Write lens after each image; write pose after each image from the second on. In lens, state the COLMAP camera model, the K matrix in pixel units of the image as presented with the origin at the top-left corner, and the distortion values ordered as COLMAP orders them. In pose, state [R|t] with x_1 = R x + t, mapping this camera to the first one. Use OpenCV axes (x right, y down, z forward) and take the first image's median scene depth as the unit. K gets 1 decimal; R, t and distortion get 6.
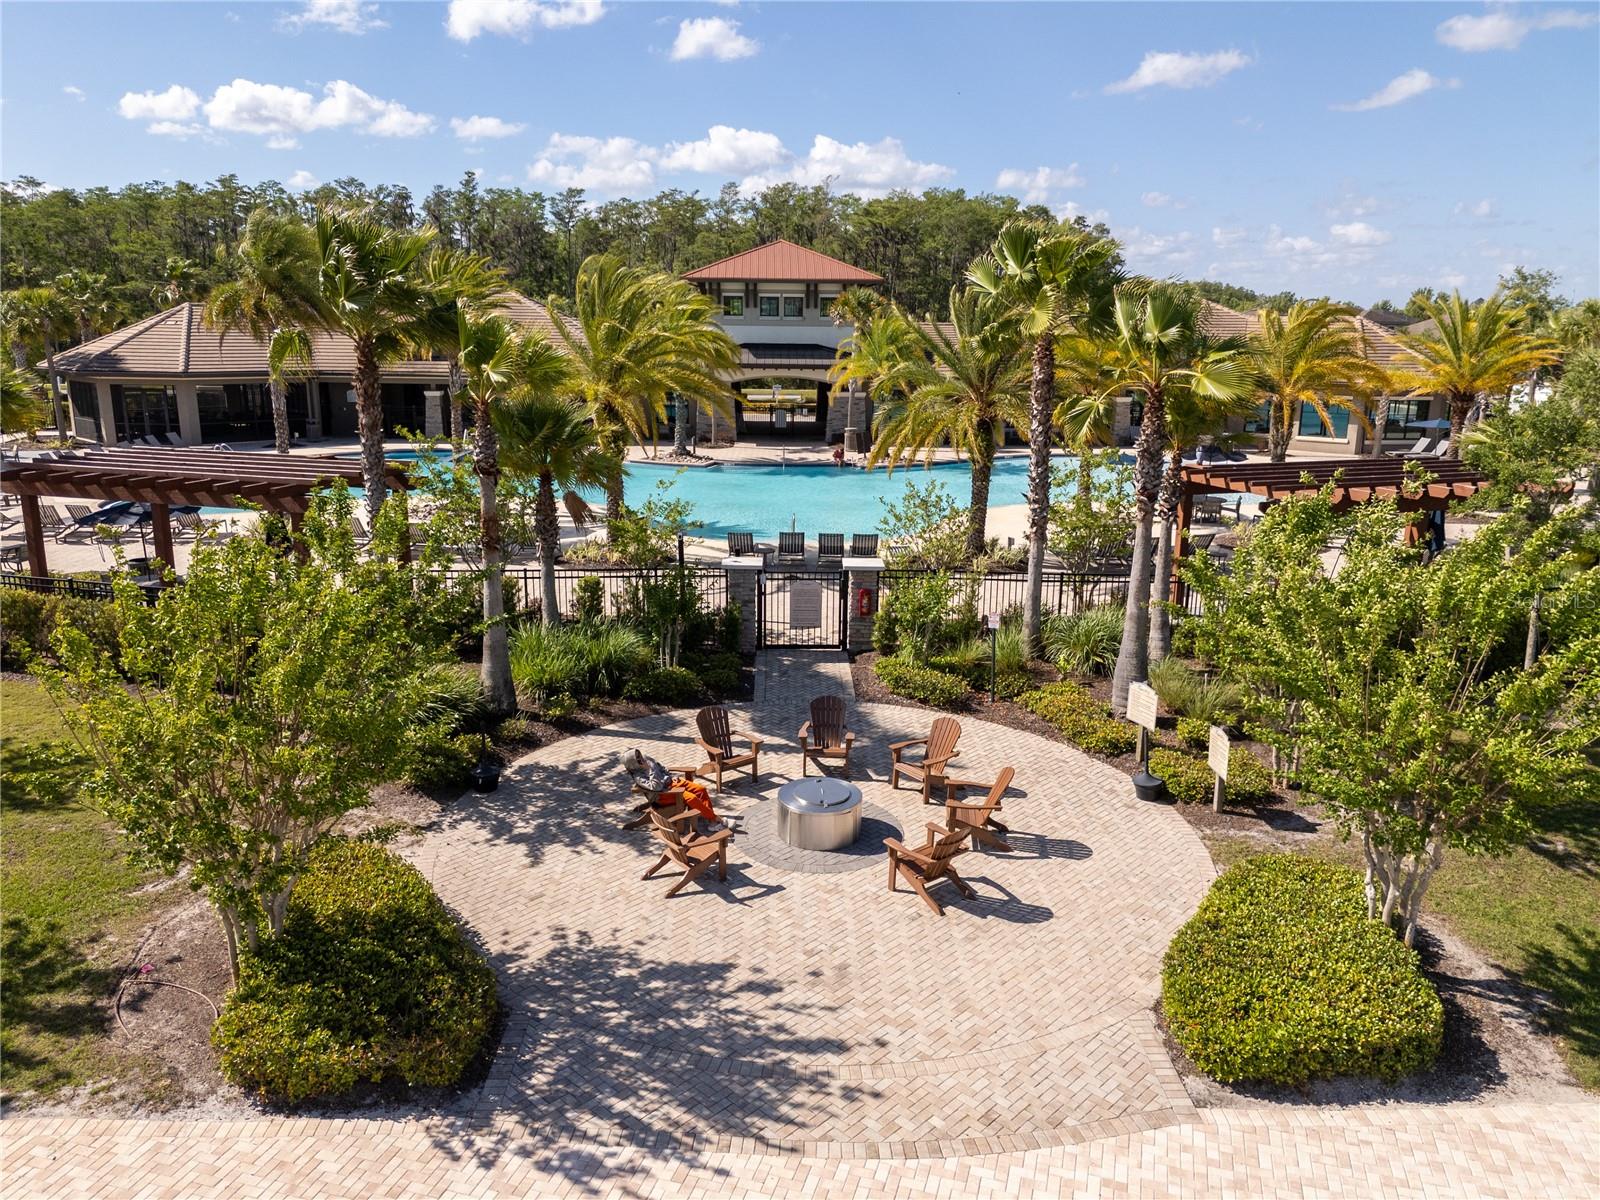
lens RADIAL K [[1164.8, 0, 800.0], [0, 1164.8, 600.0], [0, 0, 1]] dist [0.061079, -0.059323]
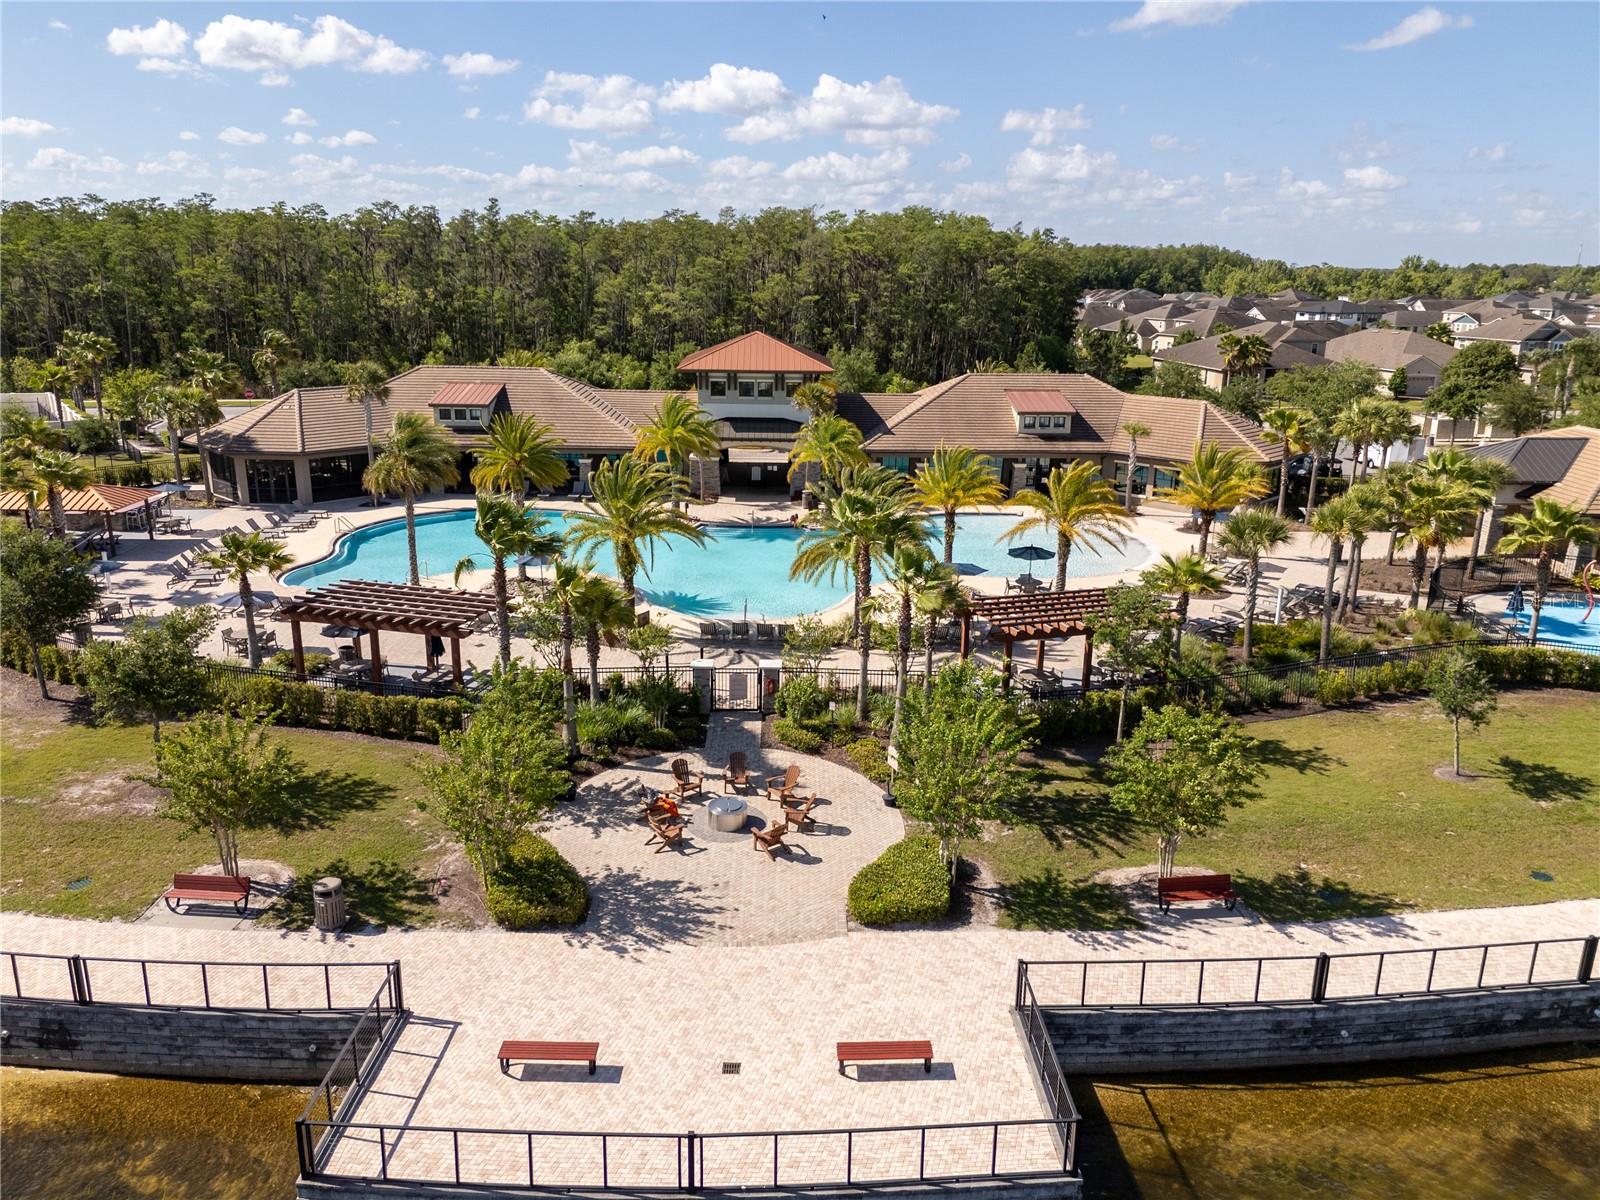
lens RADIAL K [[1164.8, 0, 800.0], [0, 1164.8, 600.0], [0, 0, 1]] dist [0.061079, -0.059323]
pose [[0.999975, 0.004460, -0.005566, 0.149216], [-0.004190, 0.998852, 0.047717, -0.291744], [0.005773, -0.047692, 0.998845, -1.047578]]
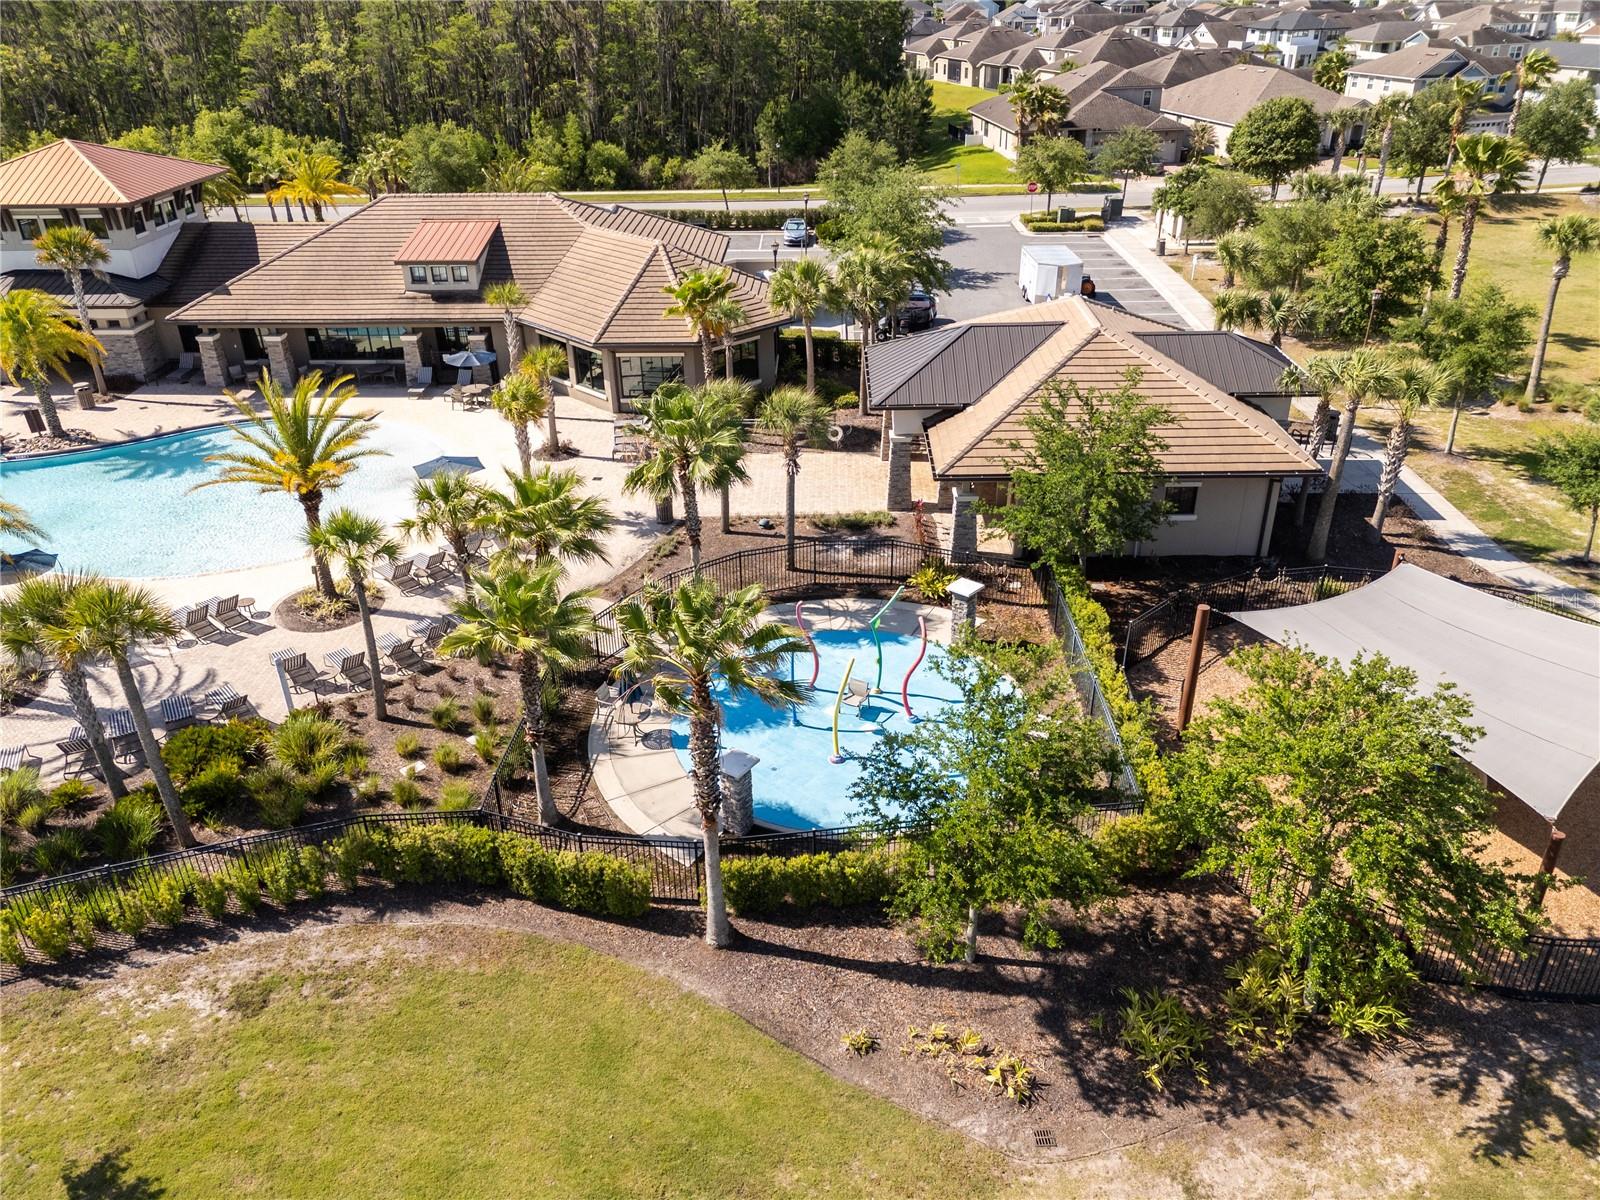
lens RADIAL K [[1164.8, 0, 800.0], [0, 1164.8, 600.0], [0, 0, 1]] dist [0.061079, -0.059323]
pose [[0.998601, -0.001426, -0.052864, 2.278602], [0.015095, 0.965738, 0.259081, -0.736396], [0.050683, -0.259516, 0.964408, 0.254103]]
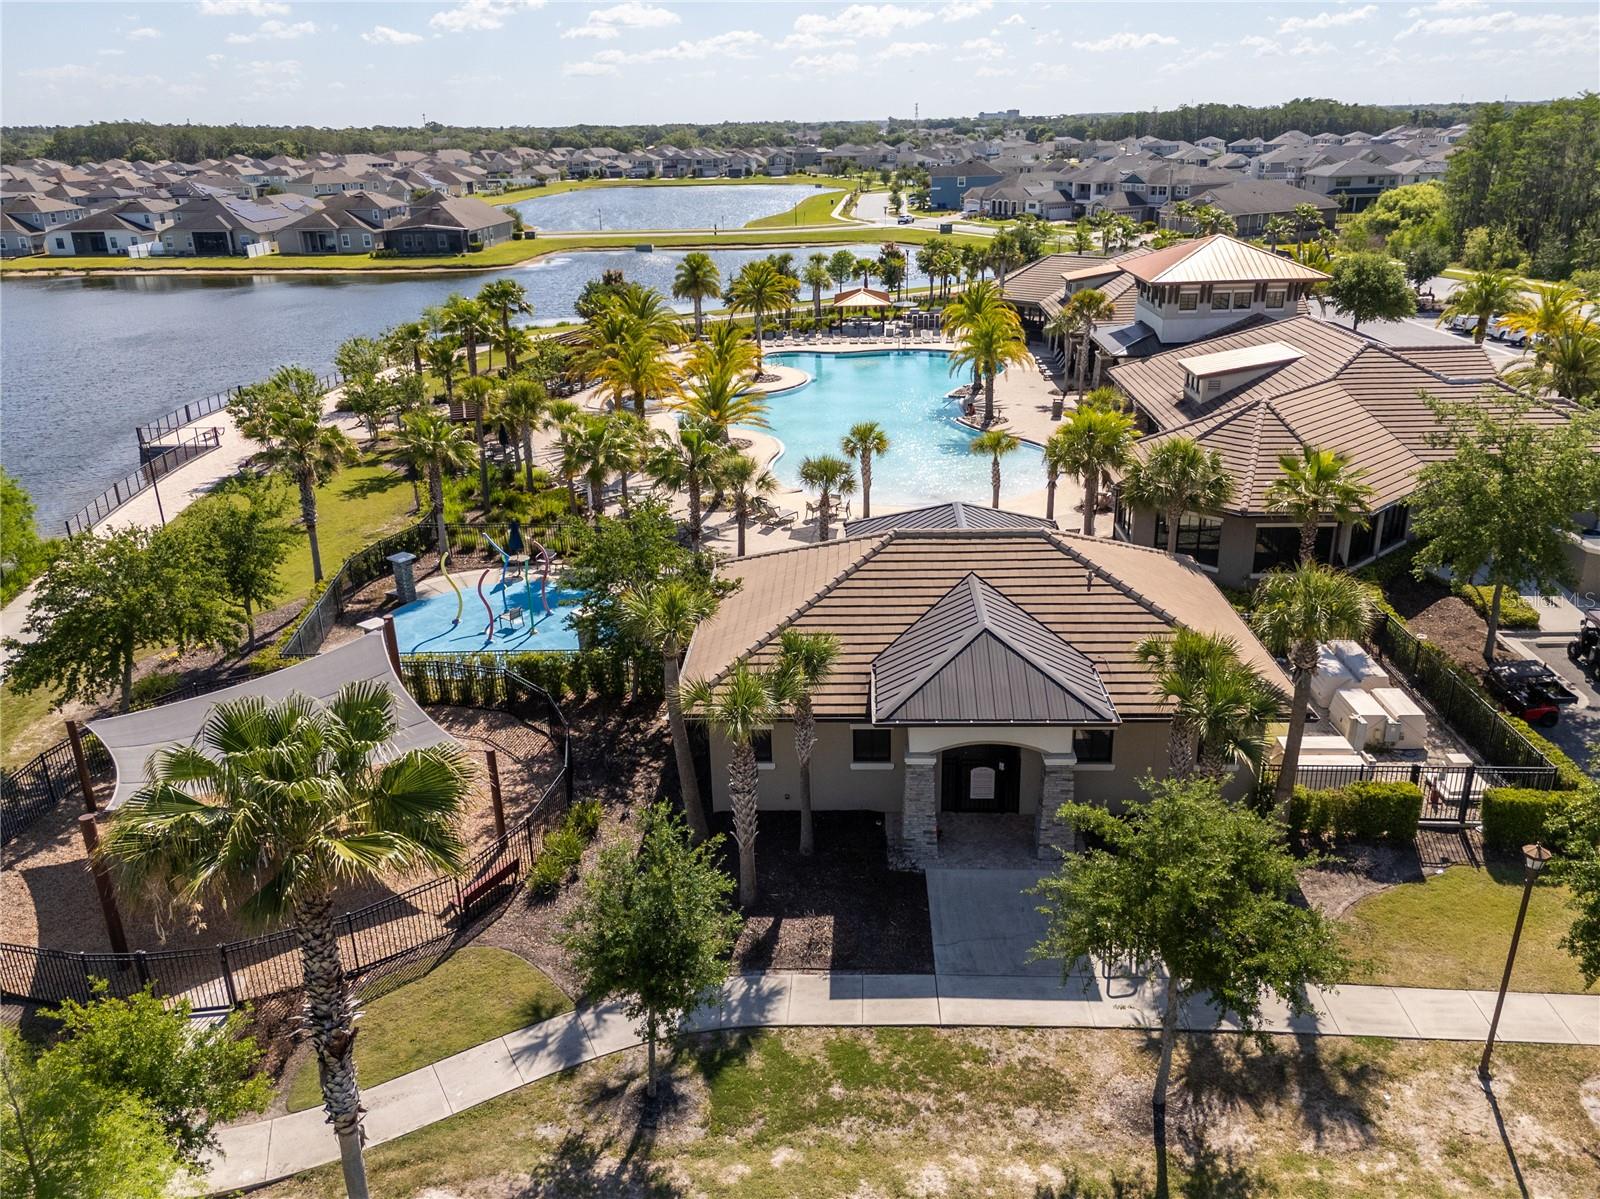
lens RADIAL K [[1164.8, 0, 800.0], [0, 1164.8, 599.5], [0, 0, 1]] dist [0.061079, -0.059323]
pose [[-0.039250, 0.361514, -0.931540, 4.667654], [-0.203003, 0.909932, 0.361681, -1.227320], [0.978391, 0.203302, 0.037674, 2.505723]]
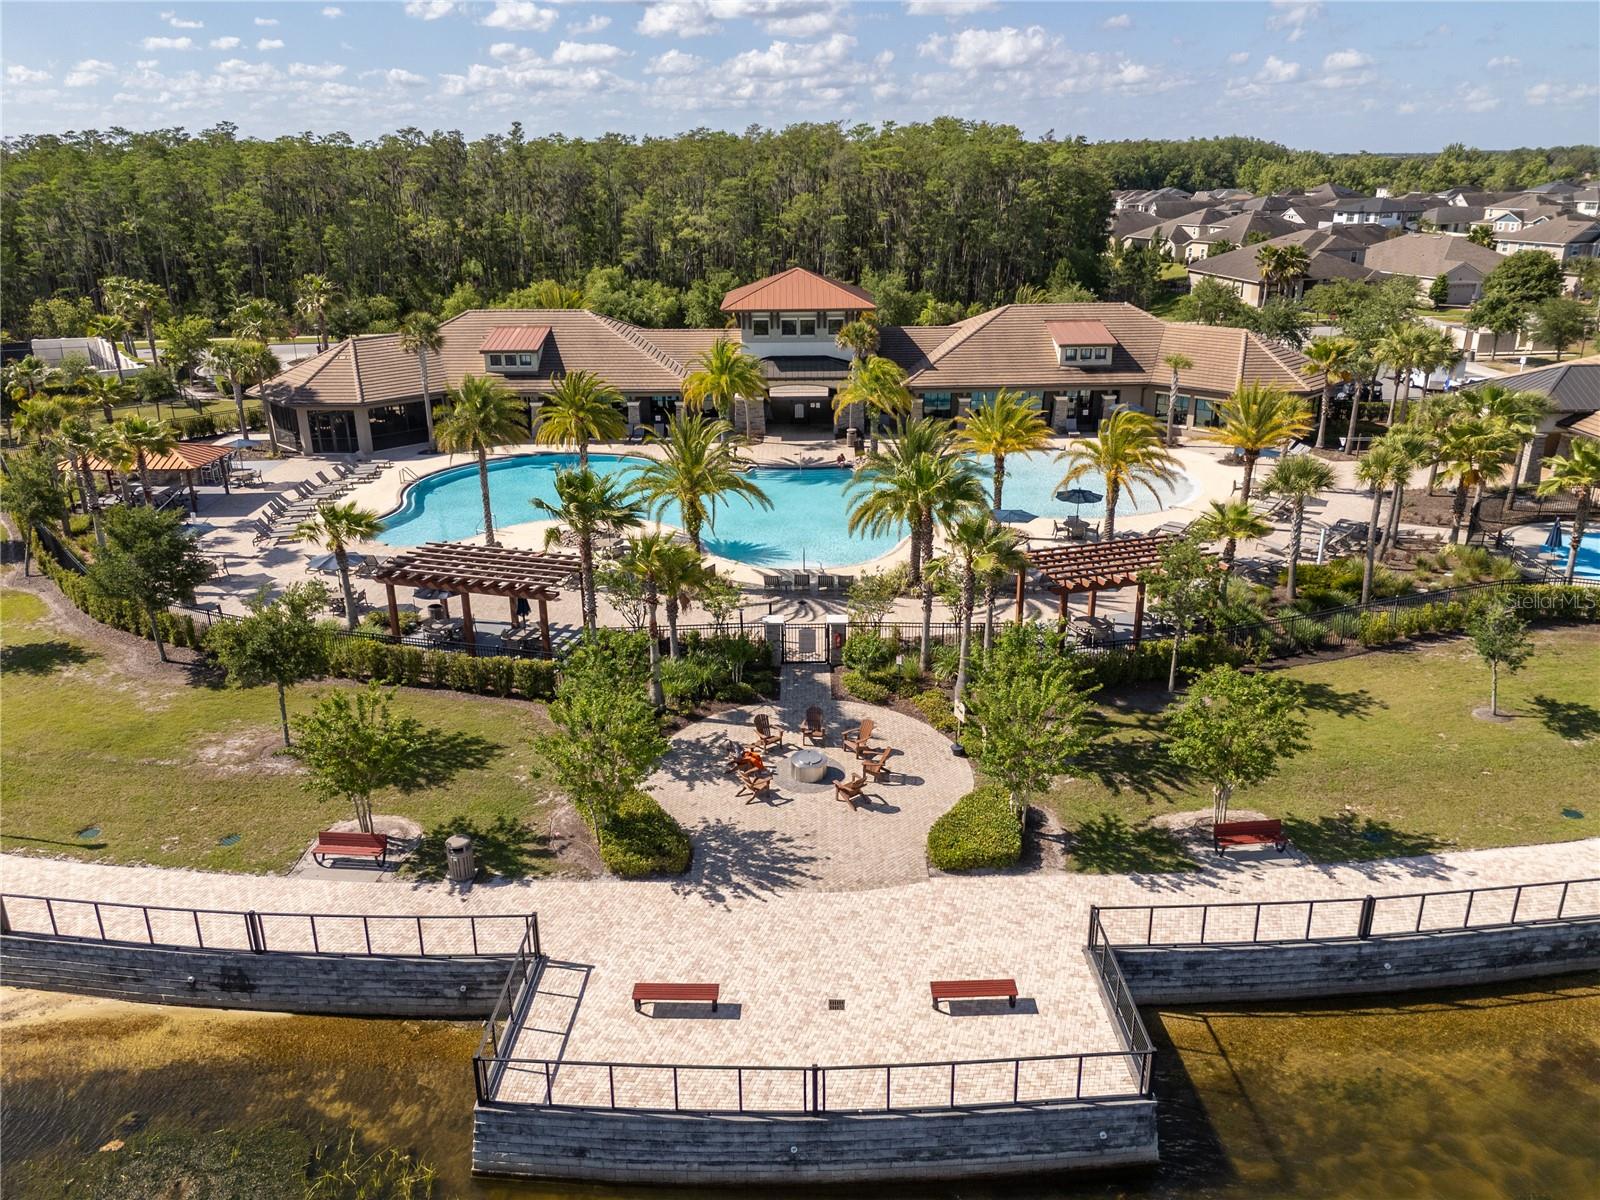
lens RADIAL K [[1164.8, 0, 800.0], [0, 1164.8, 600.0], [0, 0, 1]] dist [0.061079, -0.059323]
pose [[0.999580, -0.012227, -0.026277, 0.059514], [0.015397, 0.992158, 0.124035, -0.402992], [0.024555, -0.124387, 0.991930, -1.171934]]
